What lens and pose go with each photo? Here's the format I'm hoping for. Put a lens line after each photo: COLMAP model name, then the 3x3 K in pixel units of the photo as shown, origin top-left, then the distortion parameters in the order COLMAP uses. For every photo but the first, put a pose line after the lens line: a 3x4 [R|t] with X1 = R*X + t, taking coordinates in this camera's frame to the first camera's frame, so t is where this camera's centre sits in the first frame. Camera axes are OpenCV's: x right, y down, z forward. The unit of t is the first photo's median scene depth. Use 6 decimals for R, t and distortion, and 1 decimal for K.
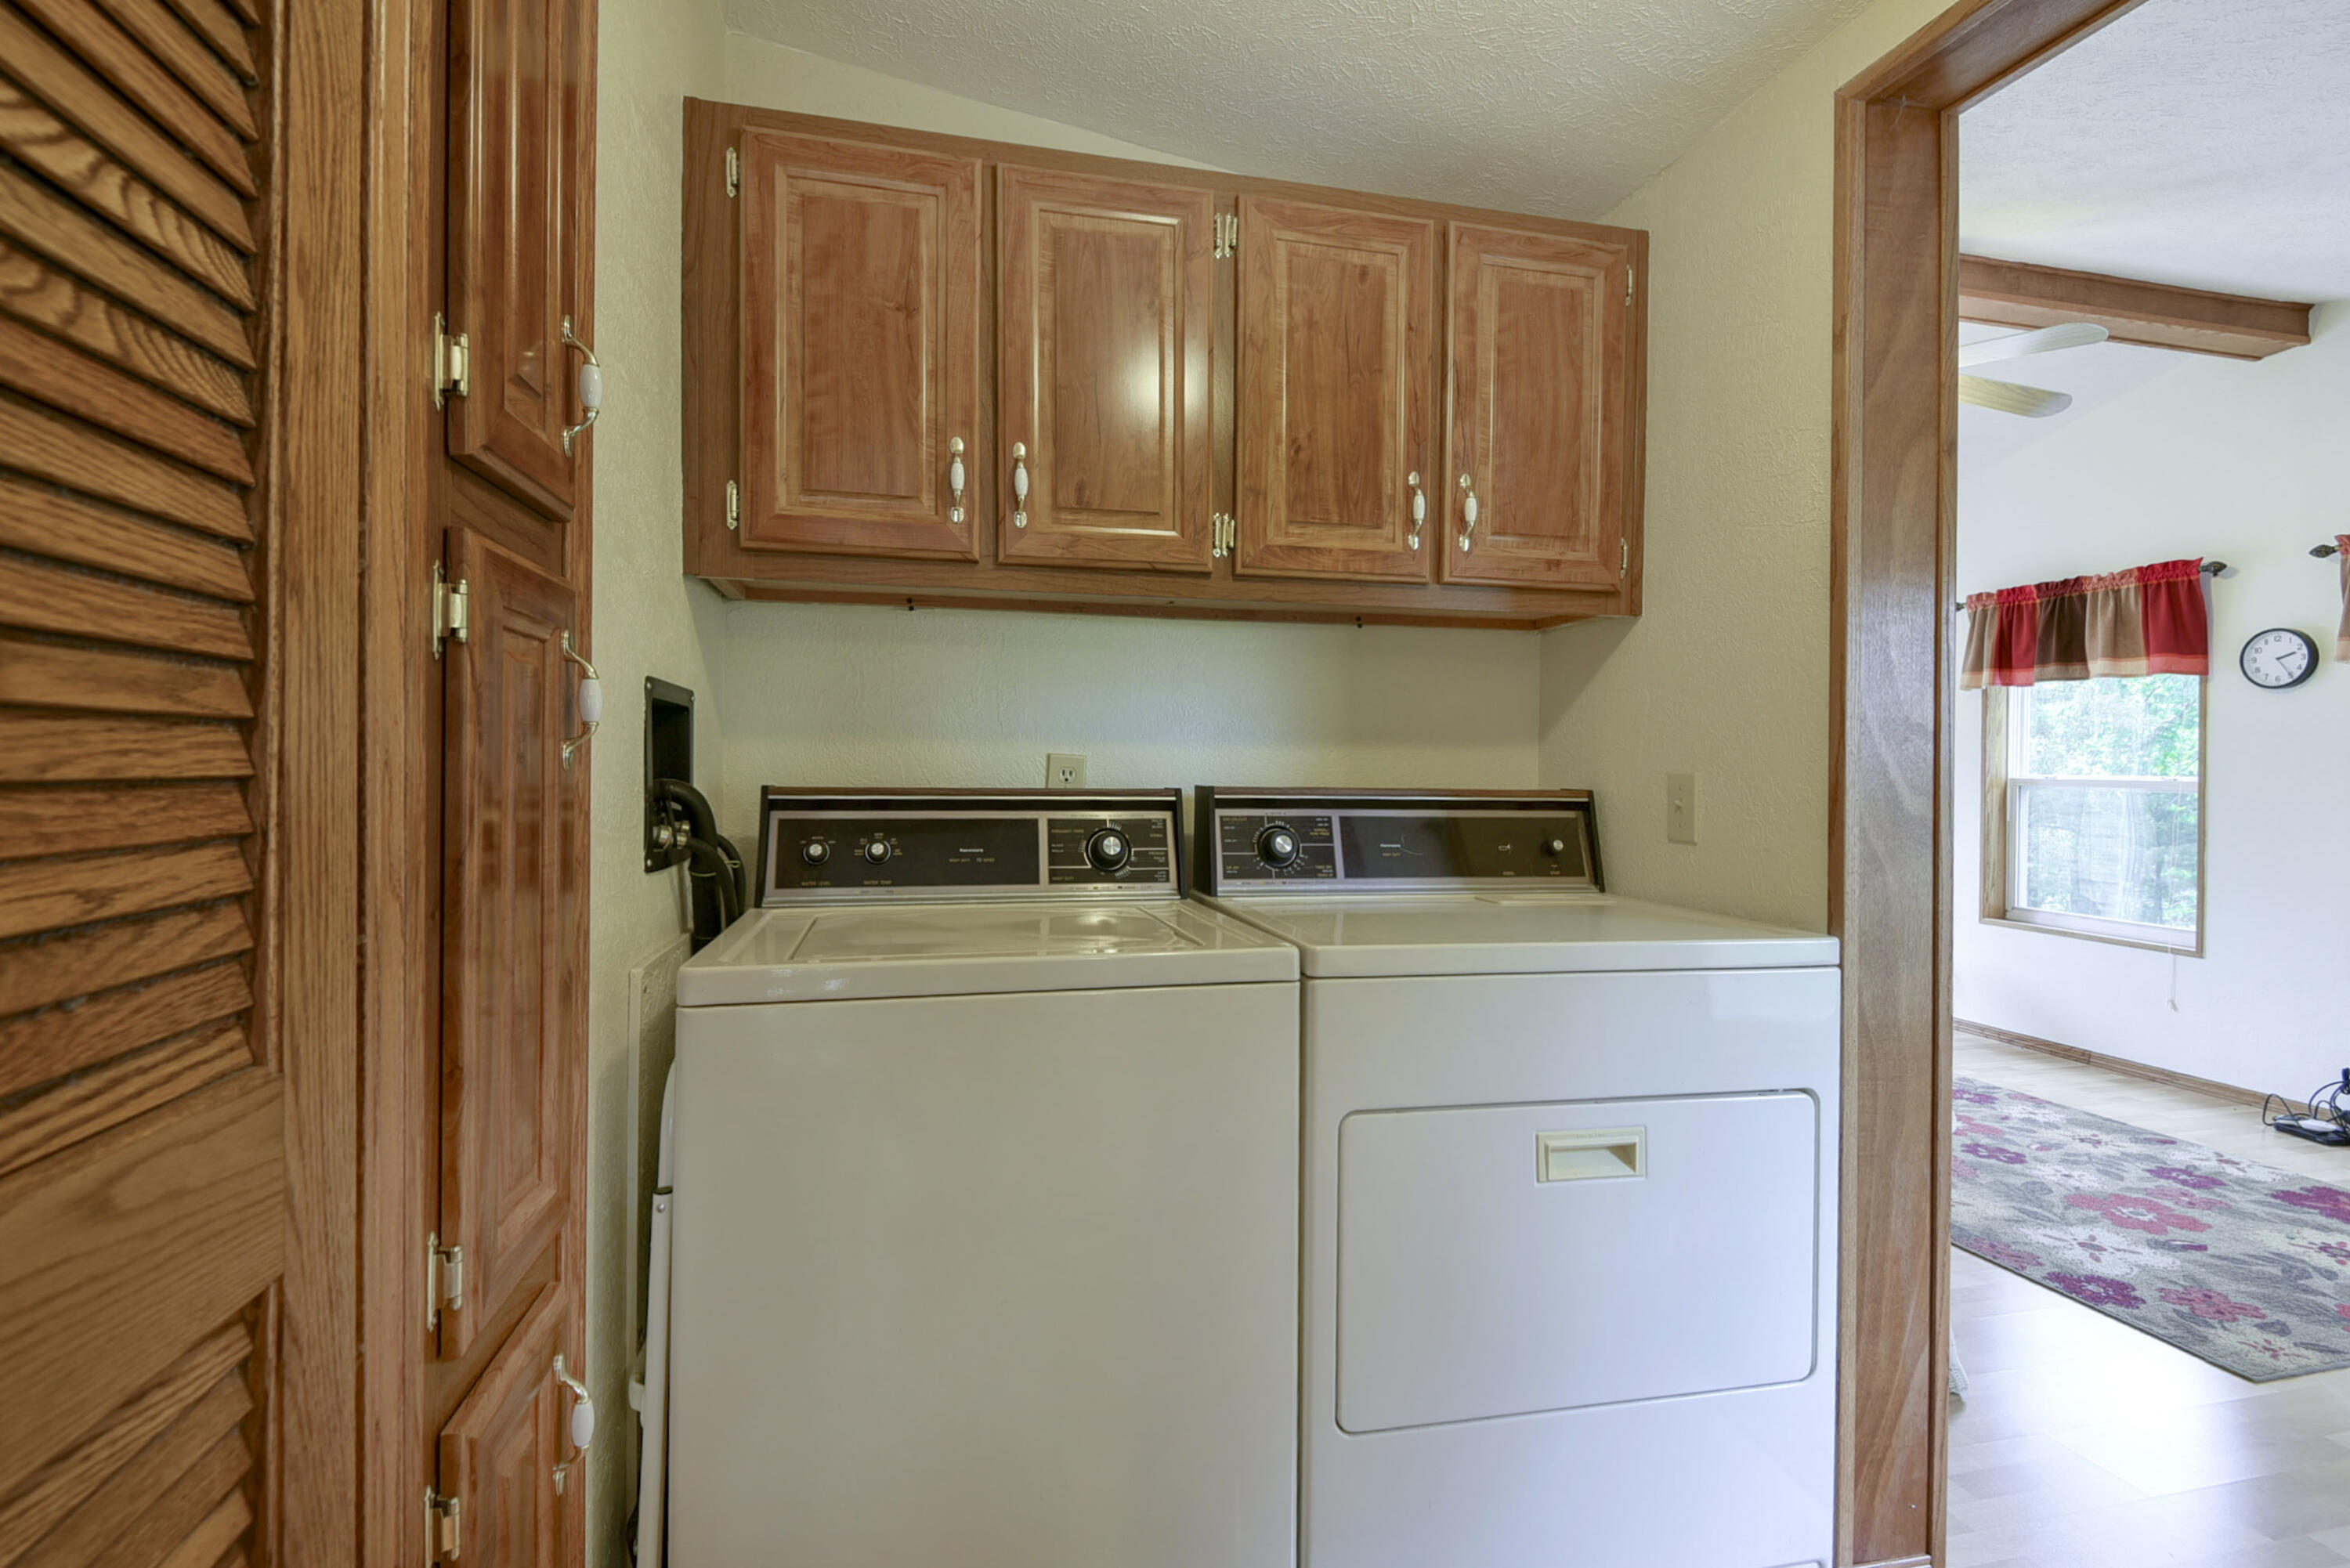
lens RADIAL K [[1082.0, 0, 1167.0], [0, 1082.0, 776.0], [0, 0, 1]] dist [-0.000876, -0.000394]
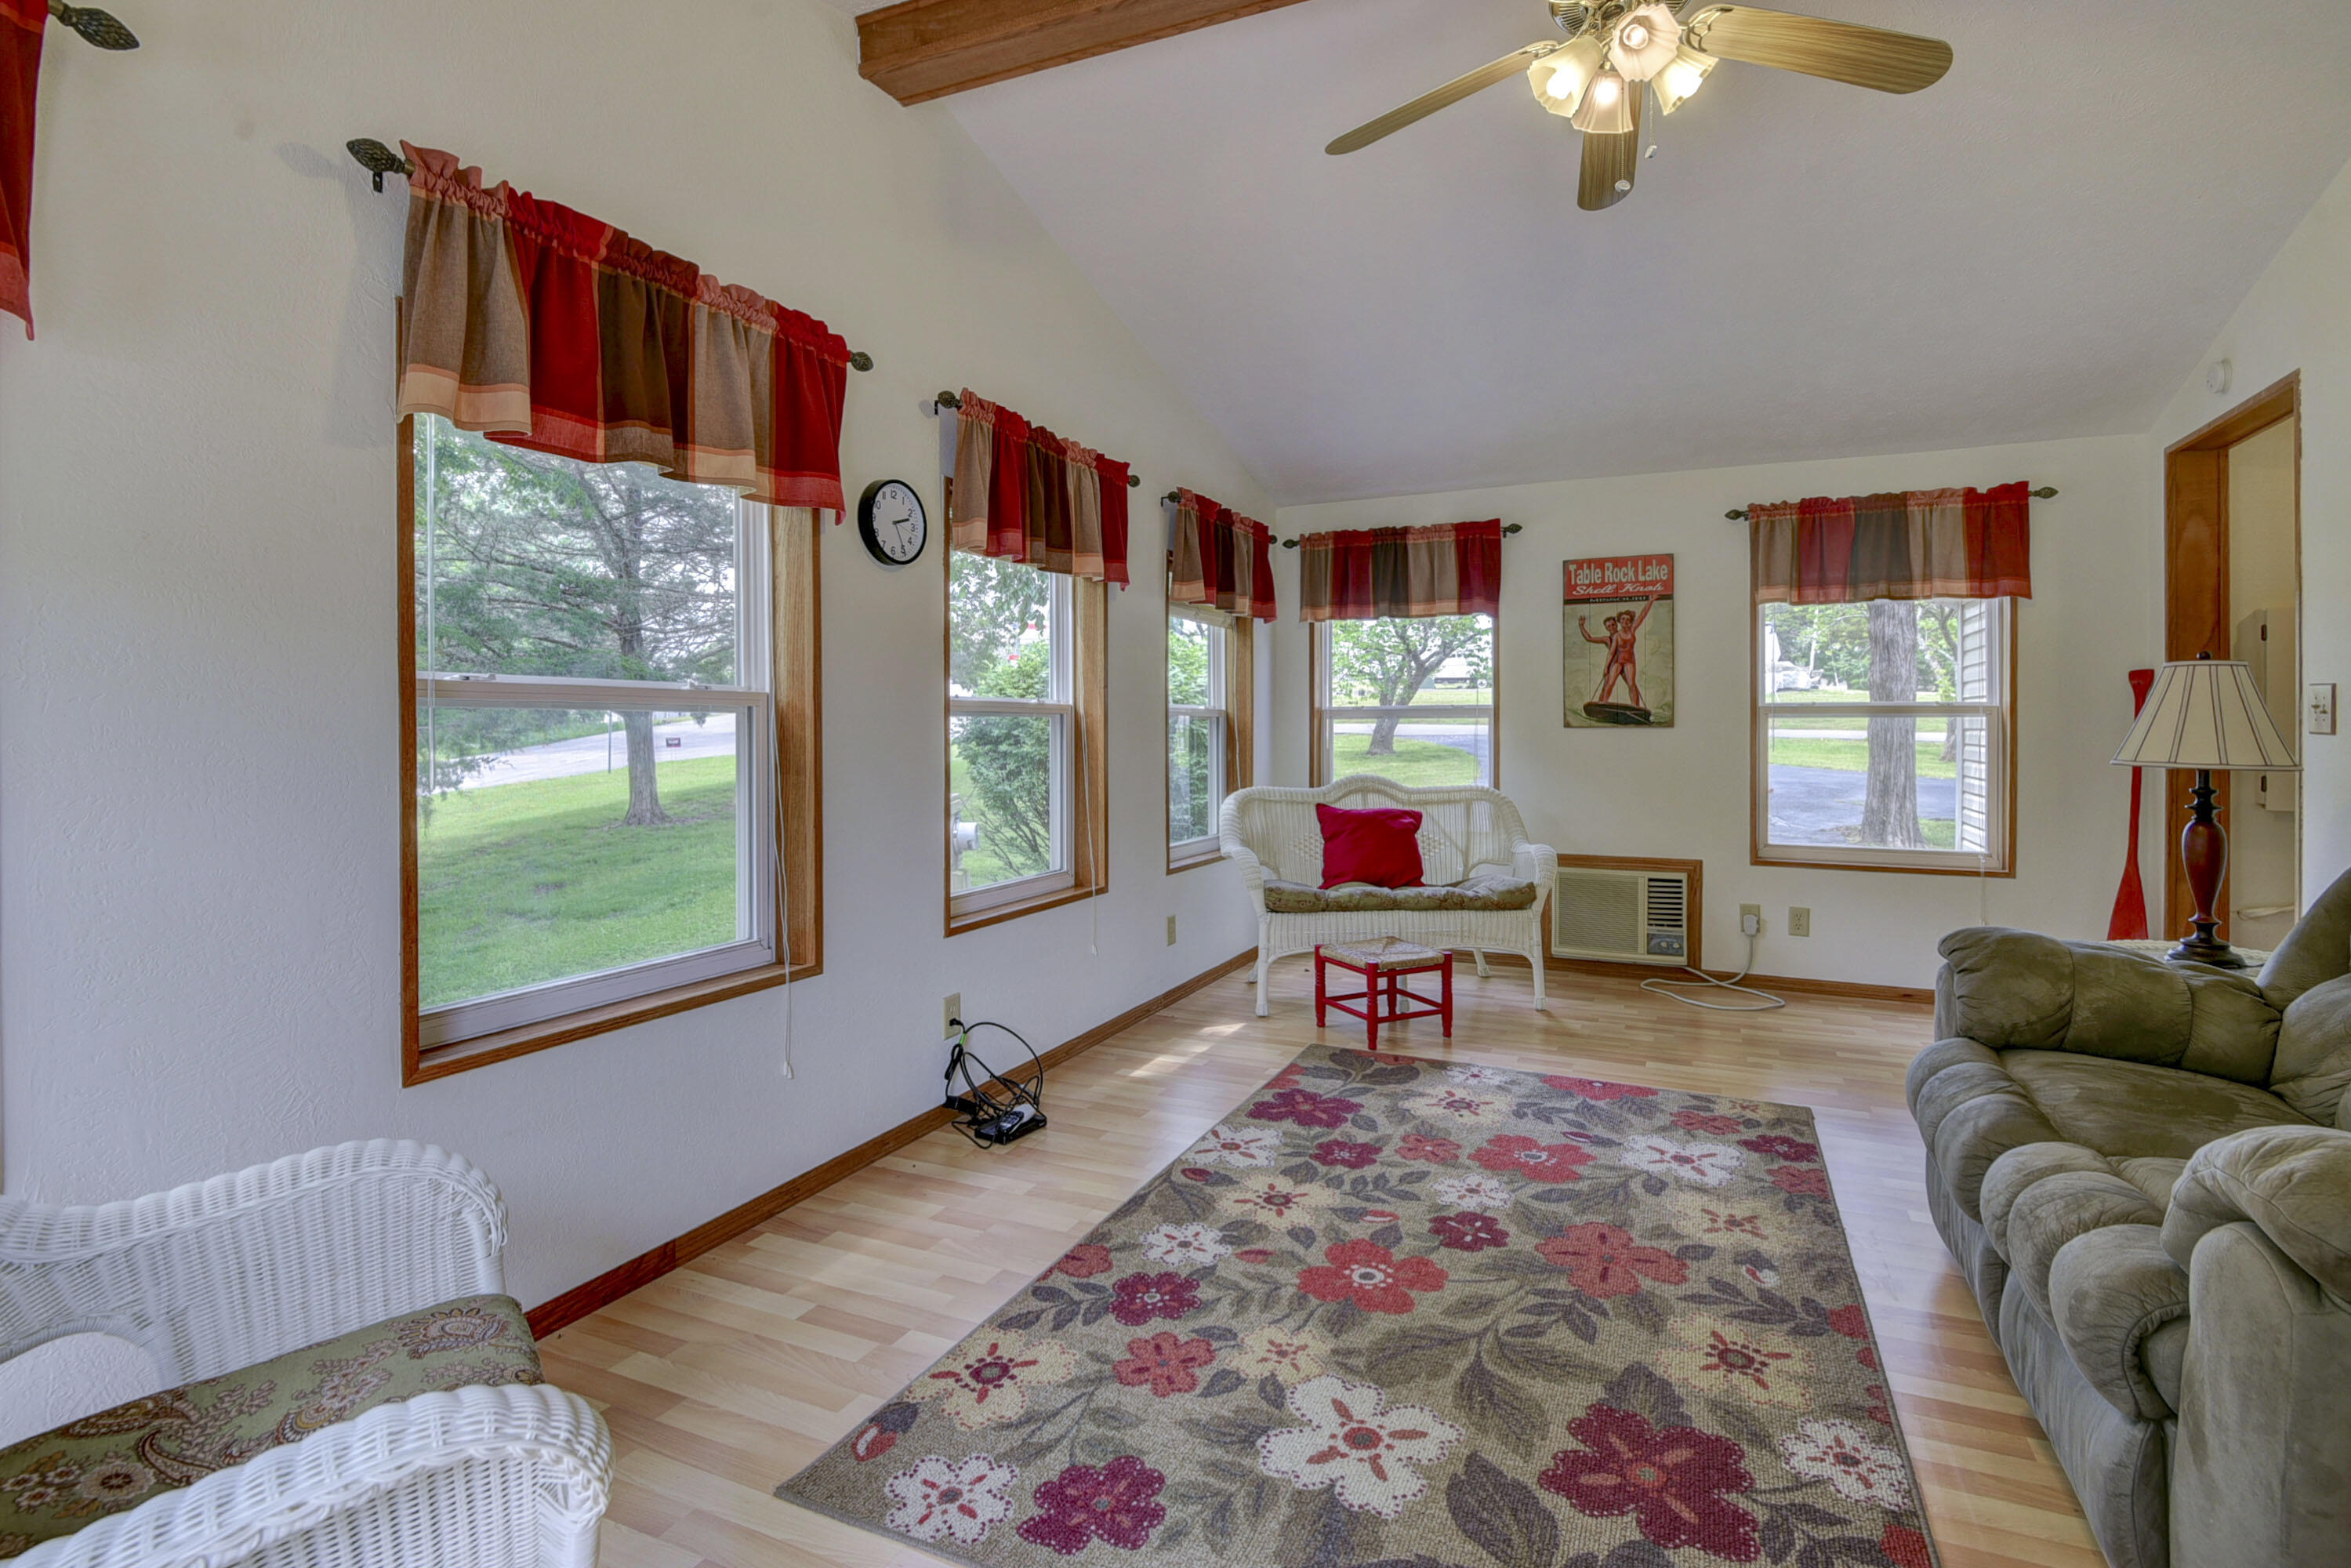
lens RADIAL K [[1082.6, 0, 1177.7], [0, 1082.6, 731.1], [0, 0, 1]] dist [-0.000876, -0.000394]
pose [[-0.791612, -0.016315, 0.610807, 0.511936], [-0.005898, 0.999801, 0.019061, 0.018425], [-0.610996, 0.011486, -0.791550, 1.714543]]
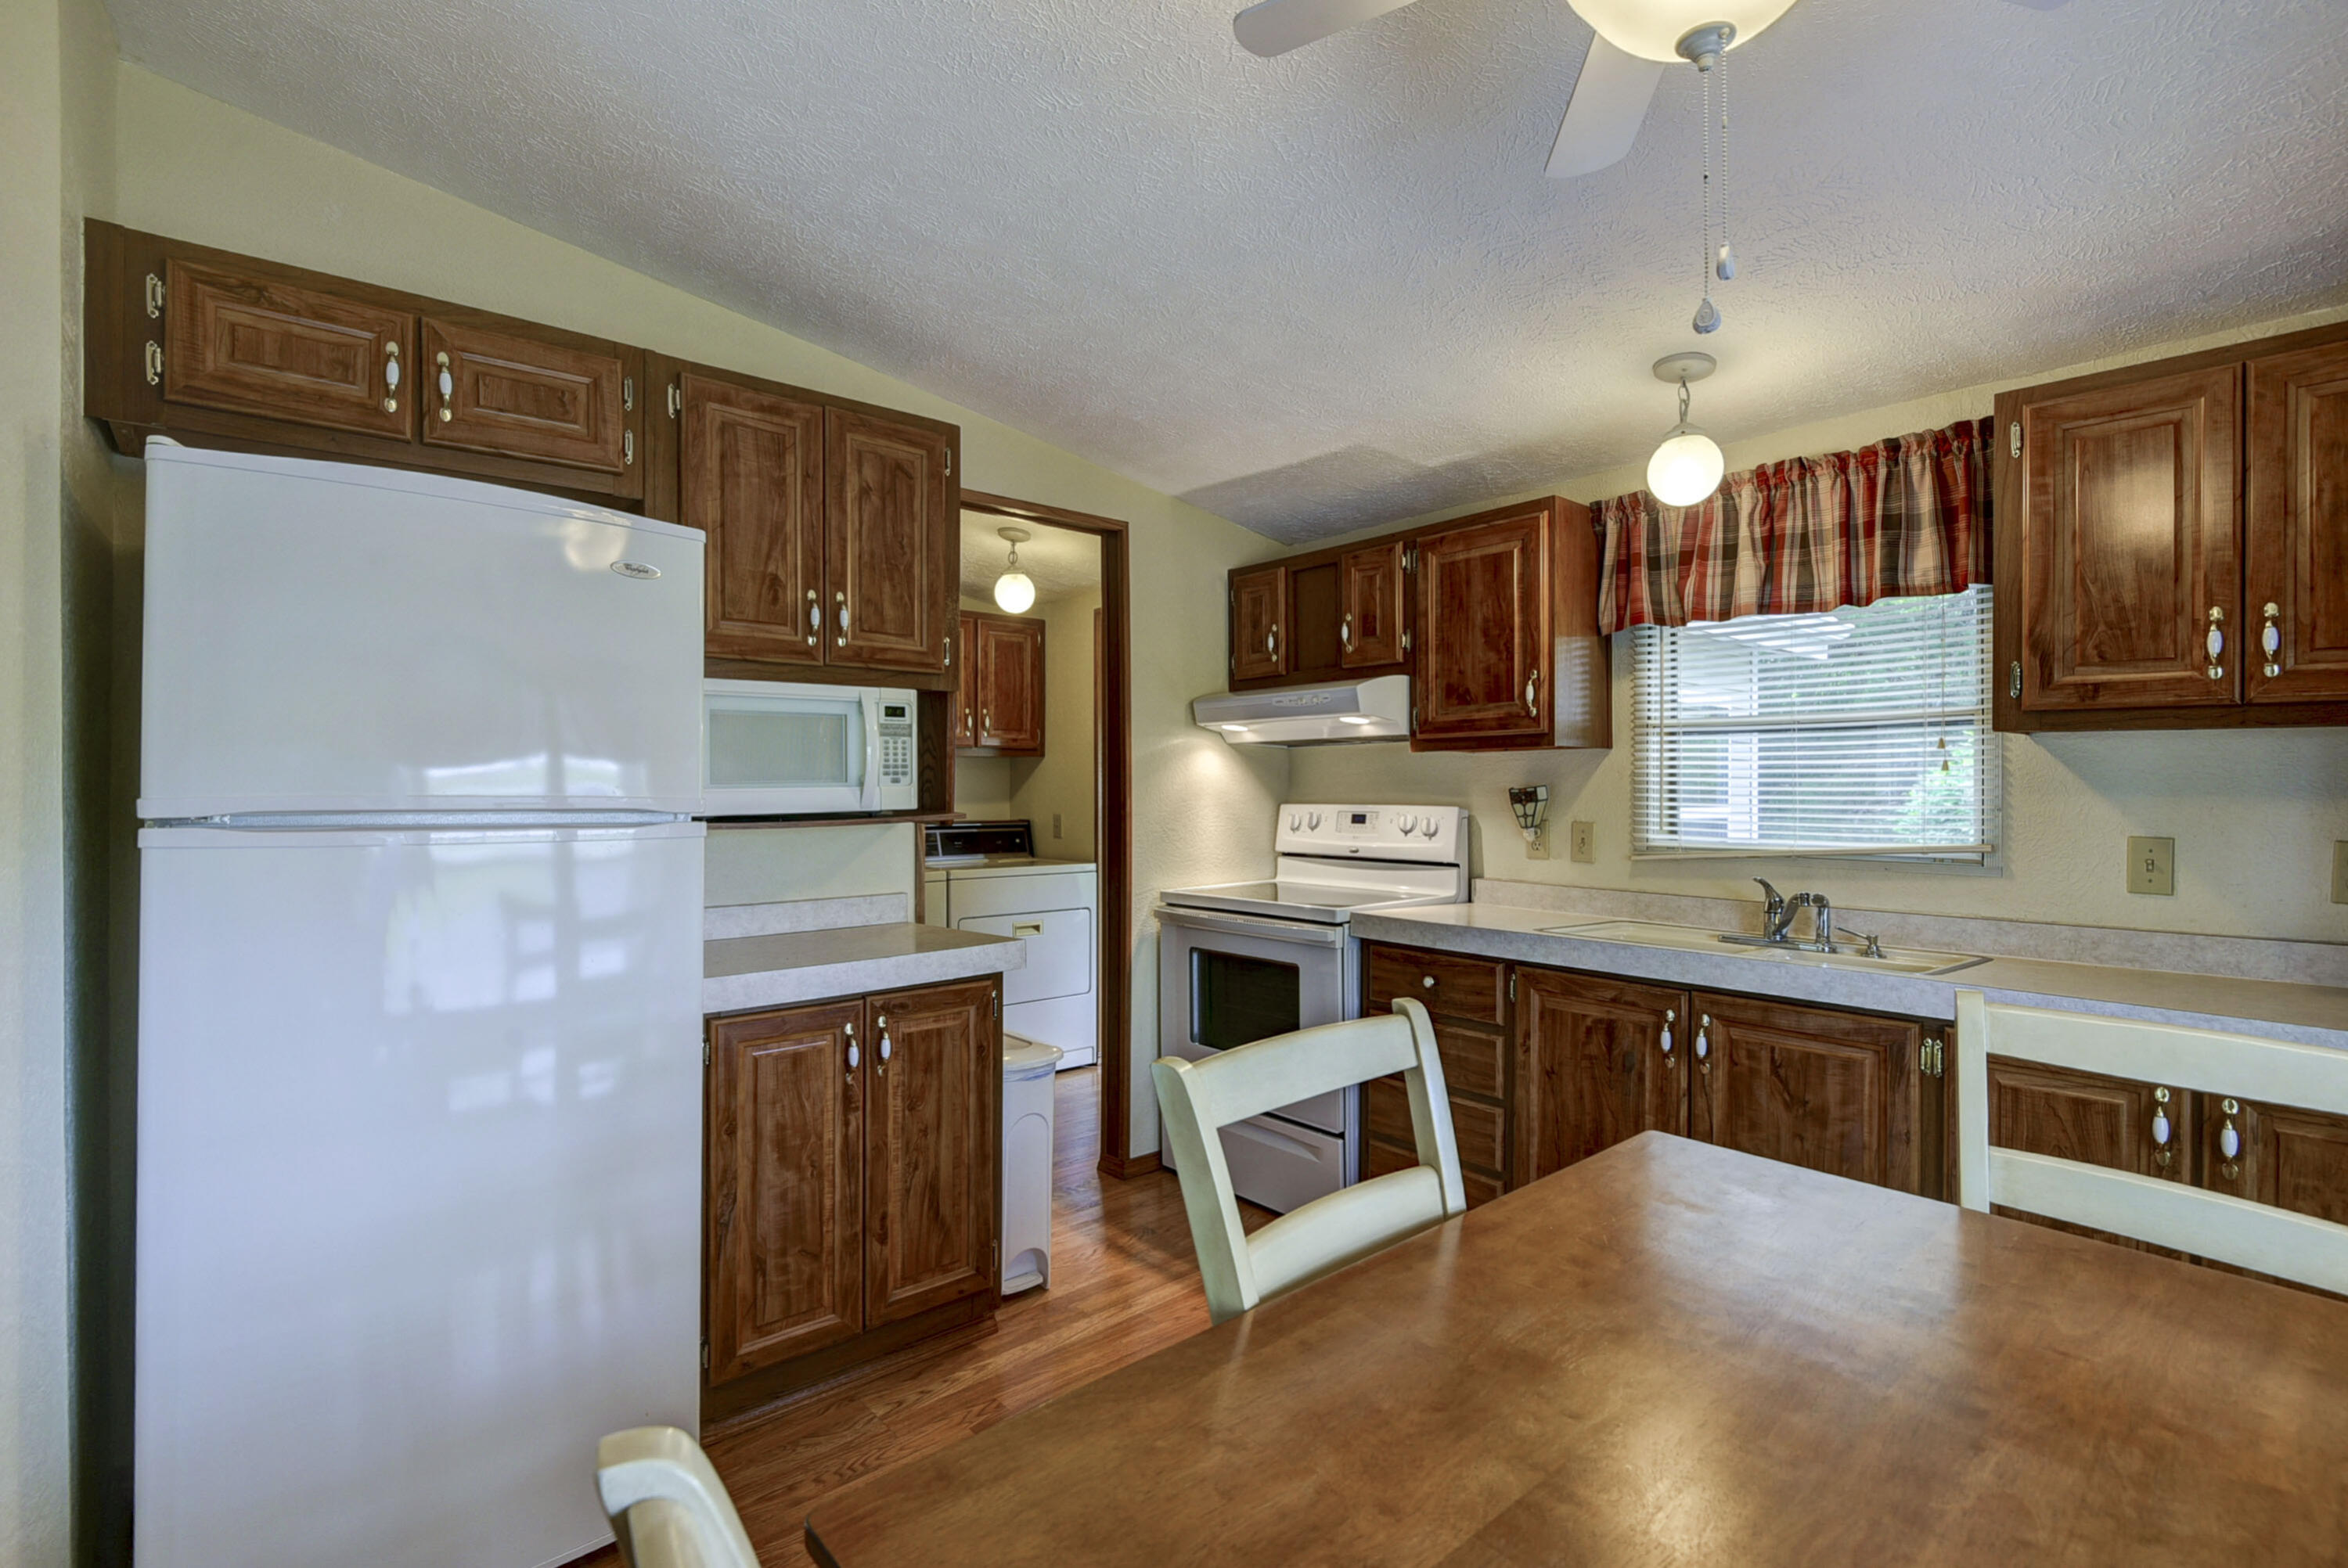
lens RADIAL K [[1081.0, 0, 1167.6], [0, 1081.0, 793.0], [0, 0, 1]] dist [-0.000876, -0.000394]
pose [[0.880232, -0.011873, 0.474396, -0.785726], [0.014050, 0.999901, -0.001044, -0.064324], [-0.474336, 0.007584, 0.880311, -2.077827]]
